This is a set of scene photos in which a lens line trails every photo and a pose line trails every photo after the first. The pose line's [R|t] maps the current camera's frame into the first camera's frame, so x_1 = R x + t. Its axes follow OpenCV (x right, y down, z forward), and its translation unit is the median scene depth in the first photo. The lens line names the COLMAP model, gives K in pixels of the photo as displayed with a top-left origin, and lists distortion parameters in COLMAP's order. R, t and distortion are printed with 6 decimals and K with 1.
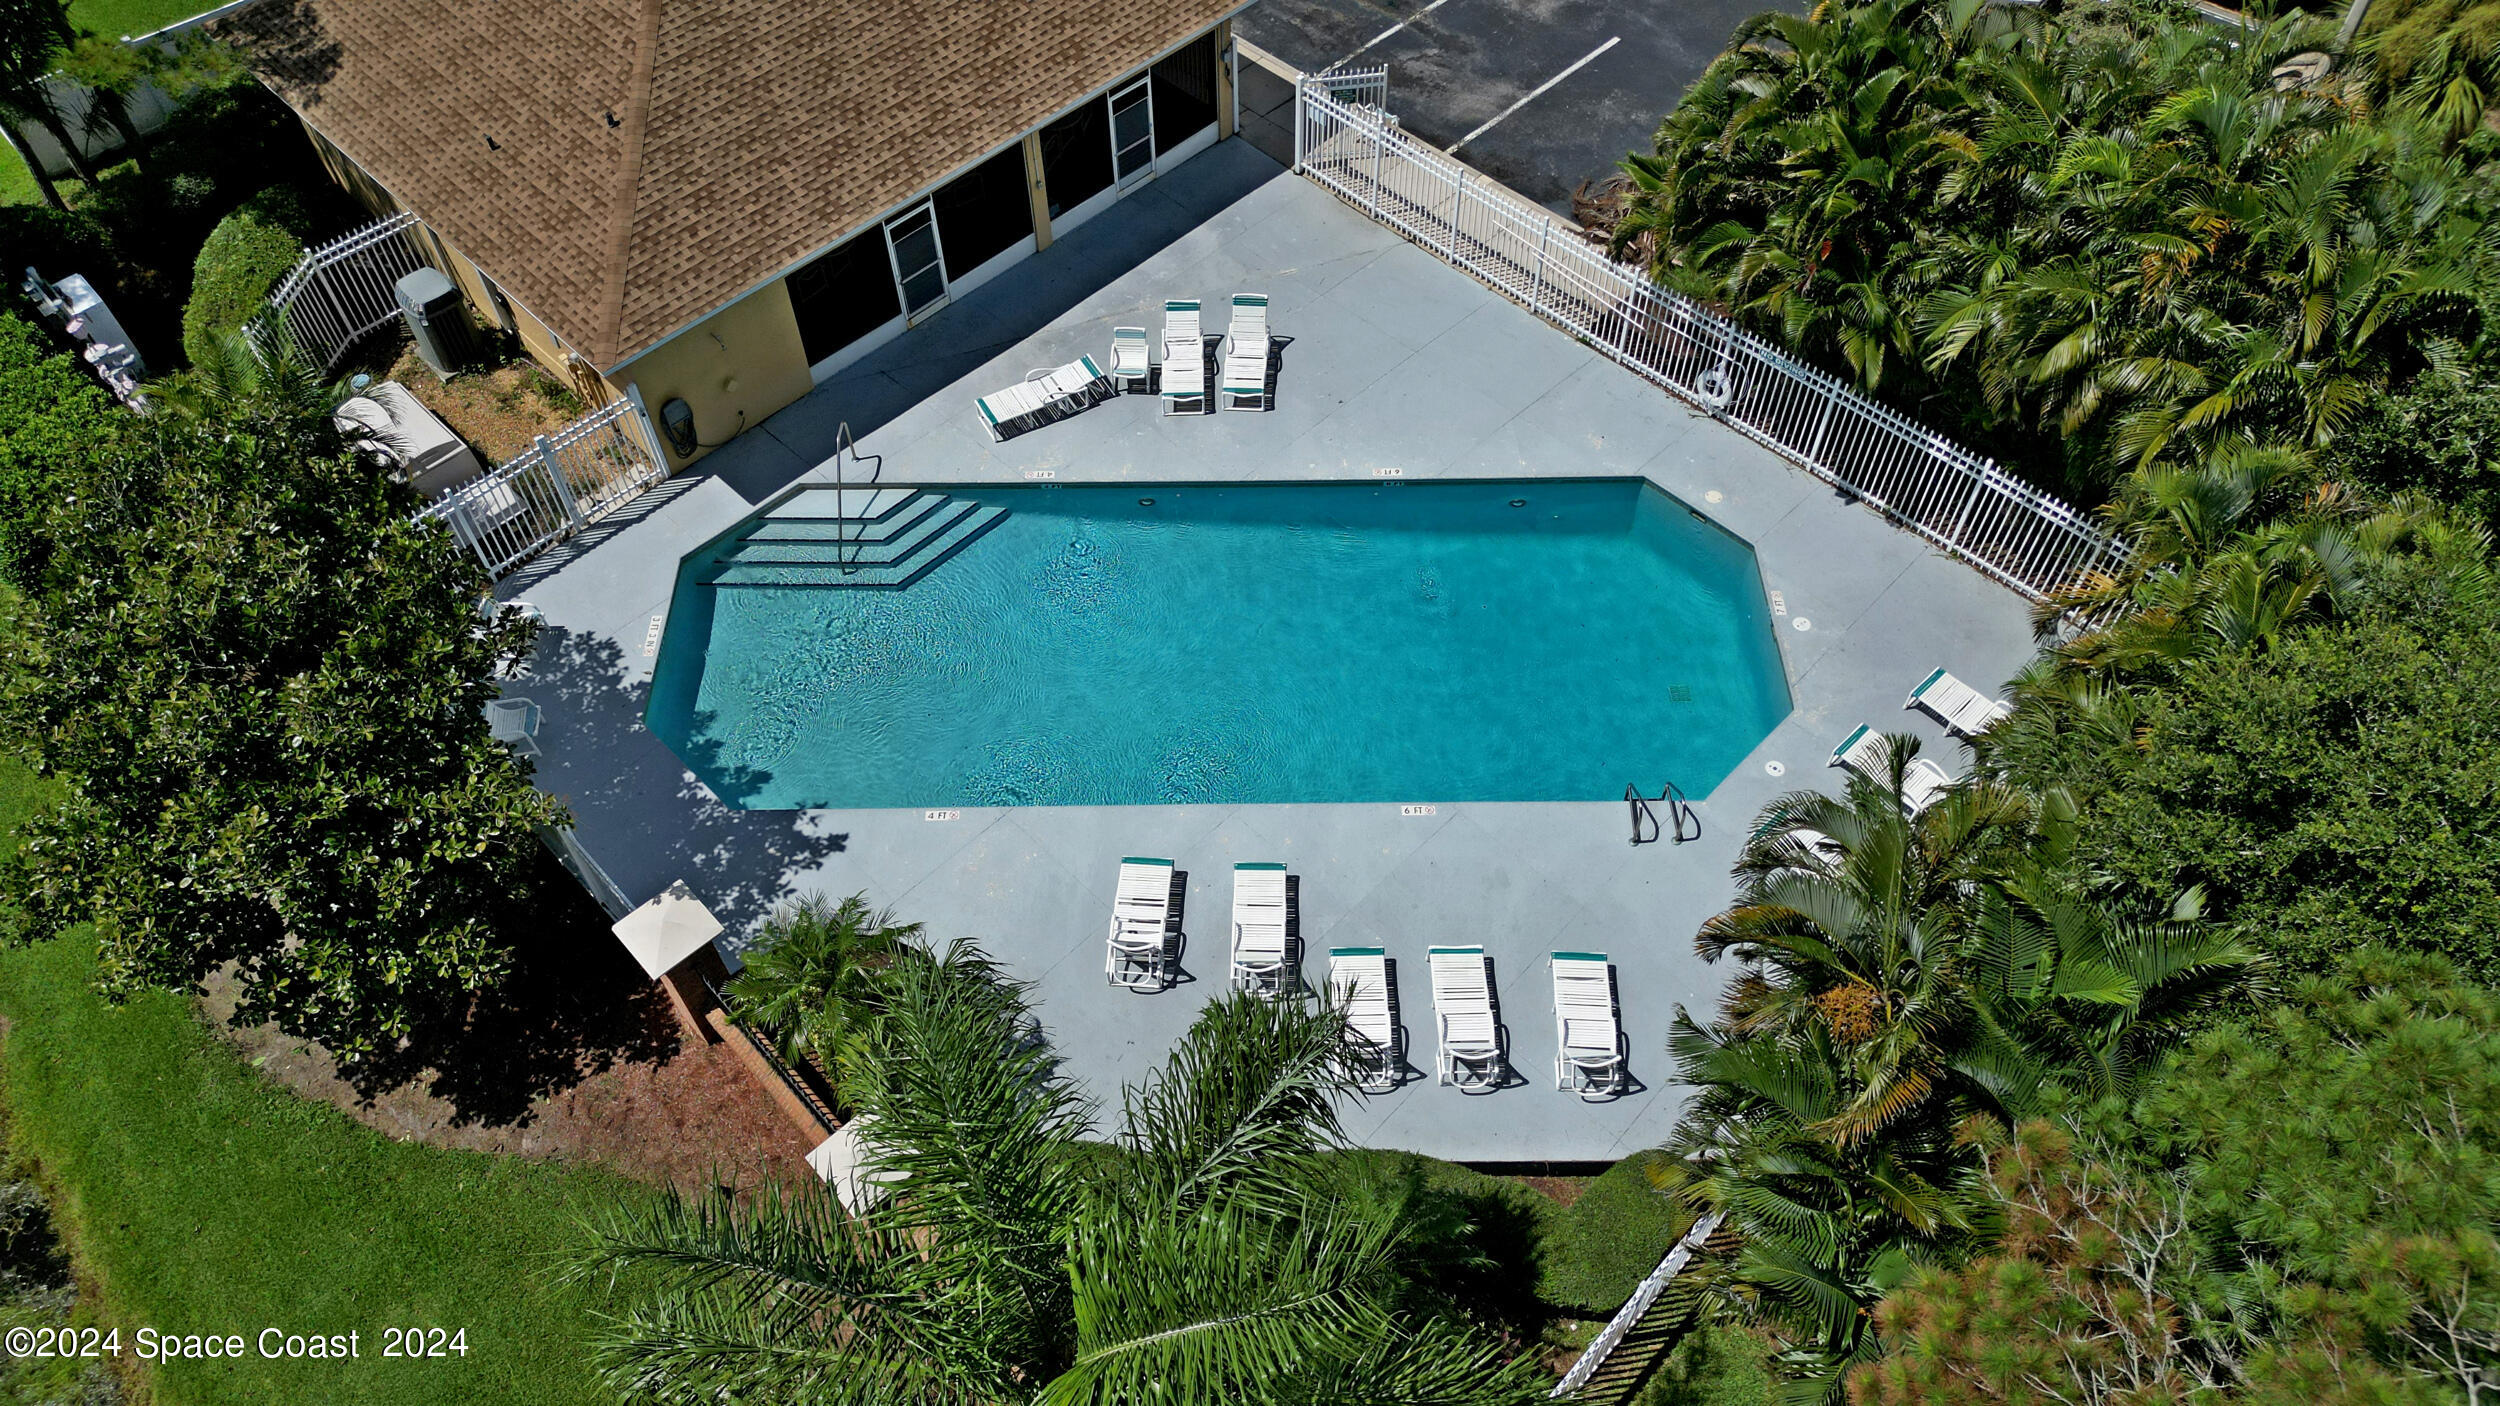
lens RADIAL K [[1770.5, 0, 1250.0], [0, 1770.5, 703.0], [0, 0, 1]] dist [0.000637, -0.001407]
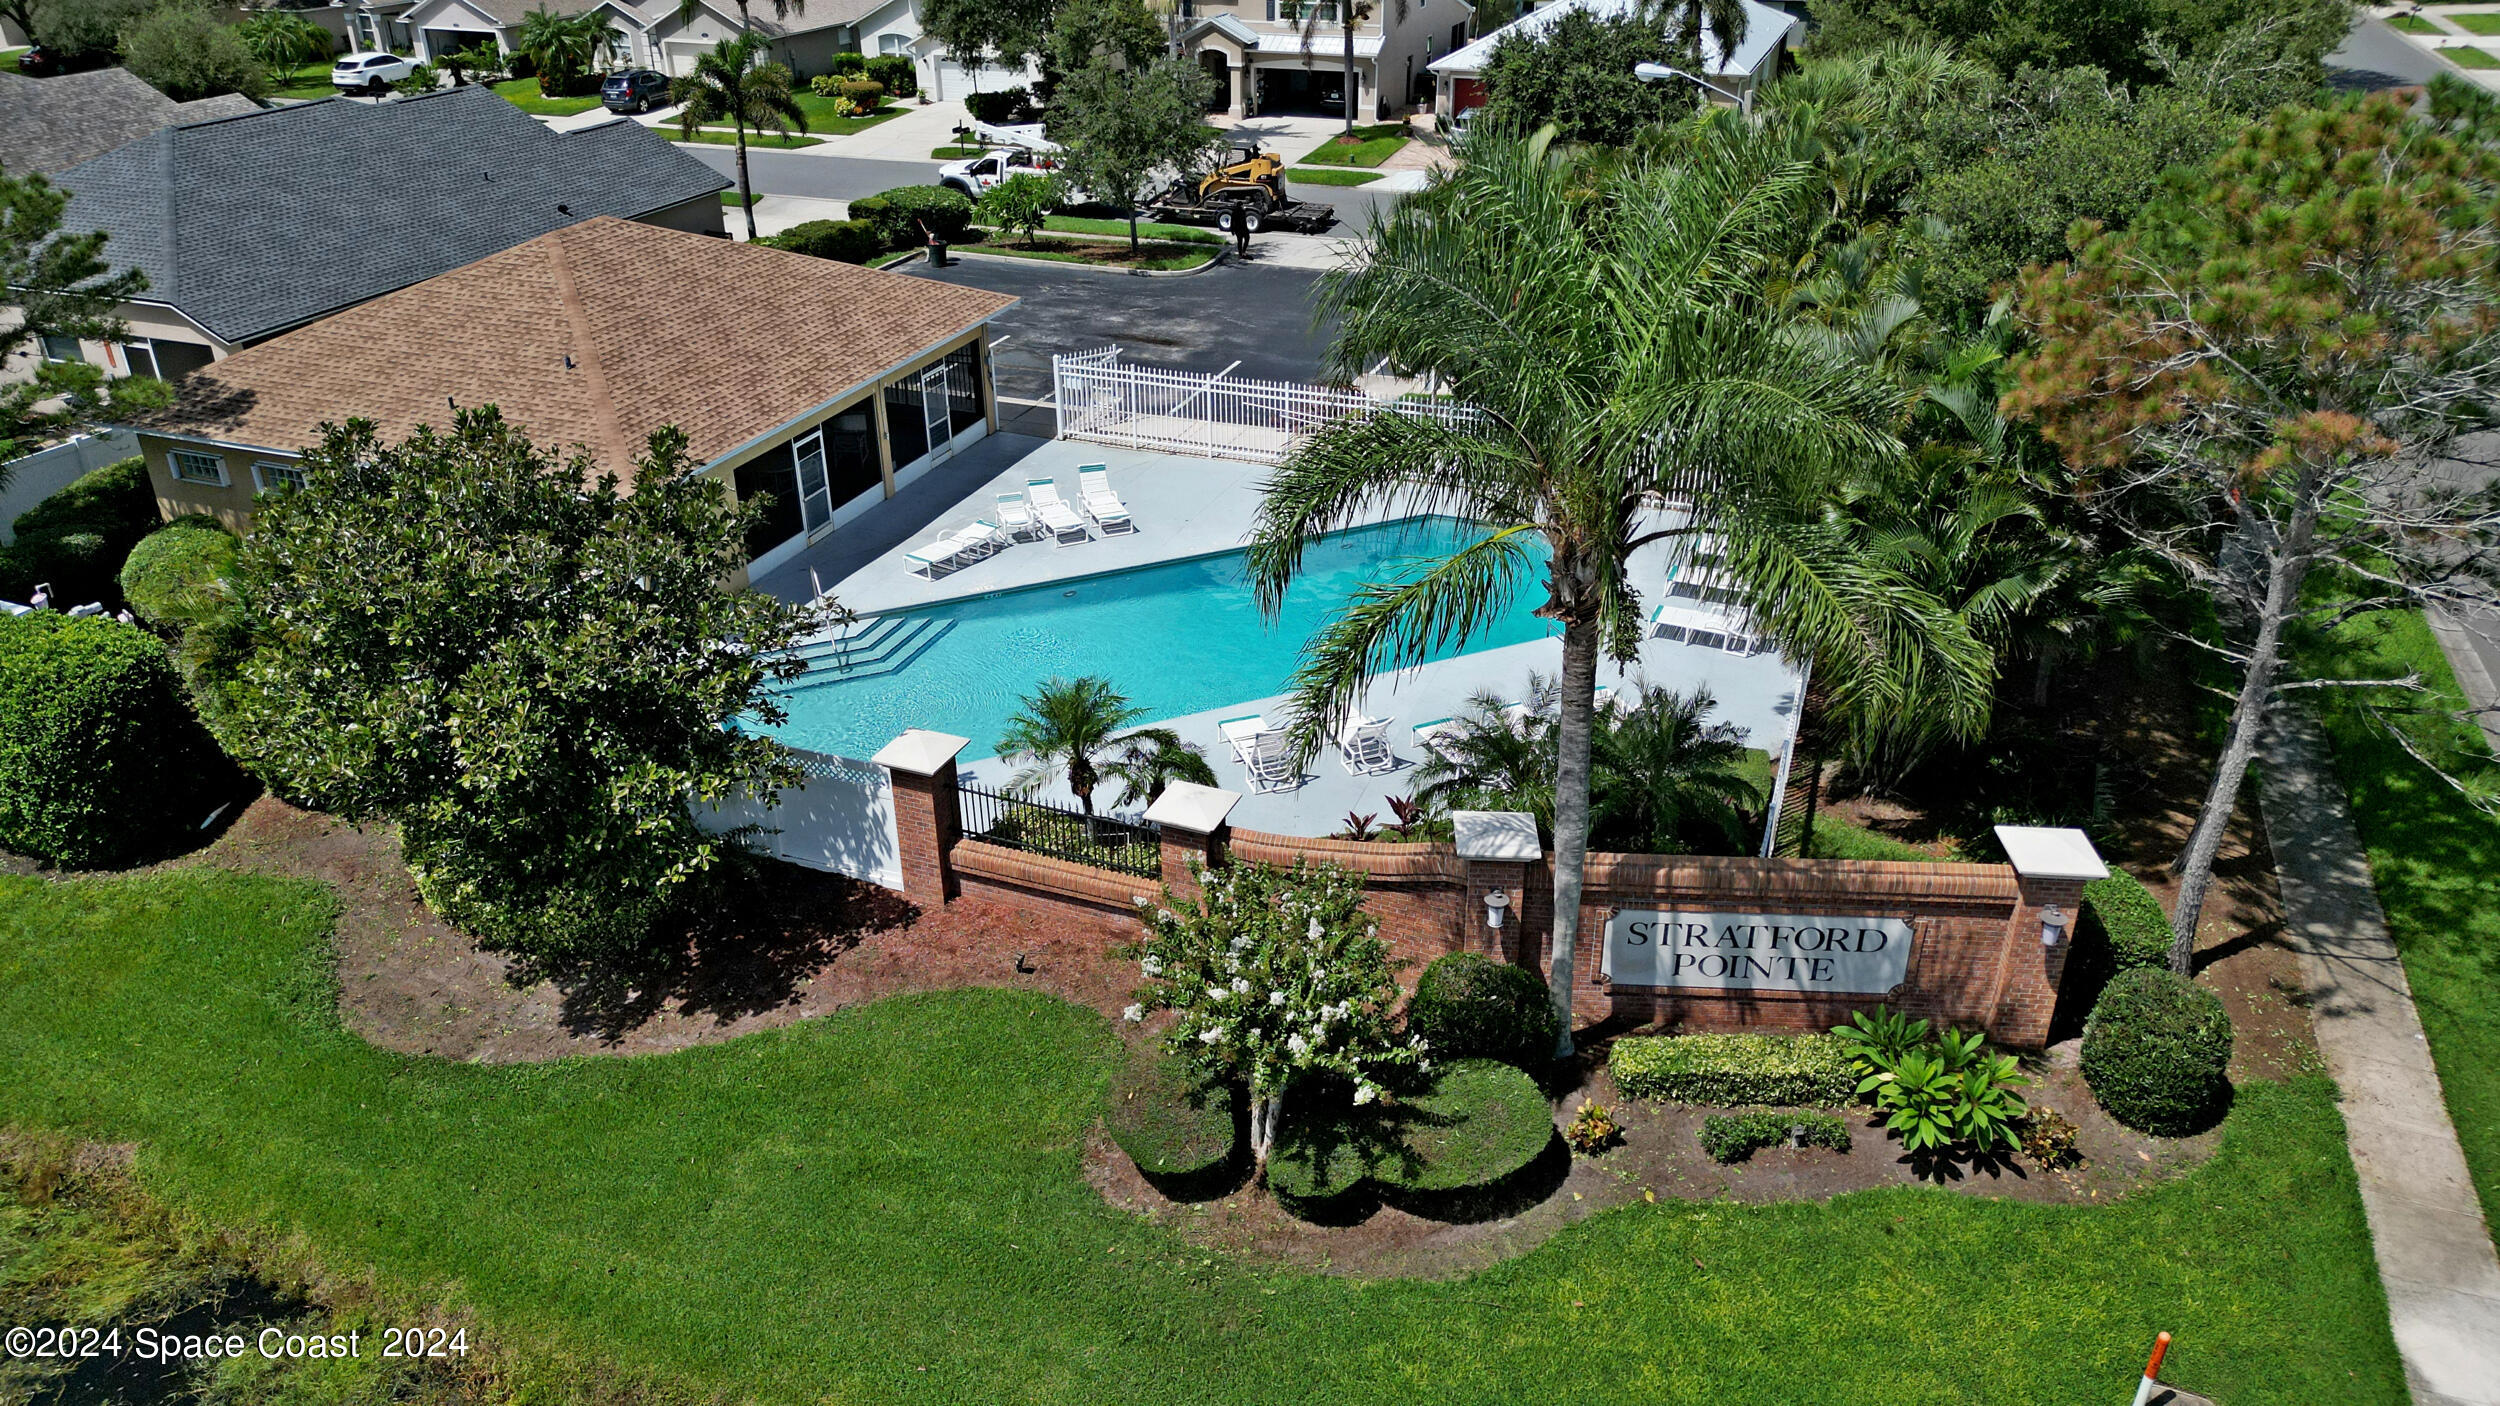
lens RADIAL K [[1770.5, 0, 1250.0], [0, 1770.5, 703.0], [0, 0, 1]] dist [0.000637, -0.001407]
pose [[0.914434, -0.189788, 0.357478, -0.374806], [0.325374, 0.870015, -0.370412, 0.412492], [-0.240712, 0.455031, 0.857324, -0.014620]]
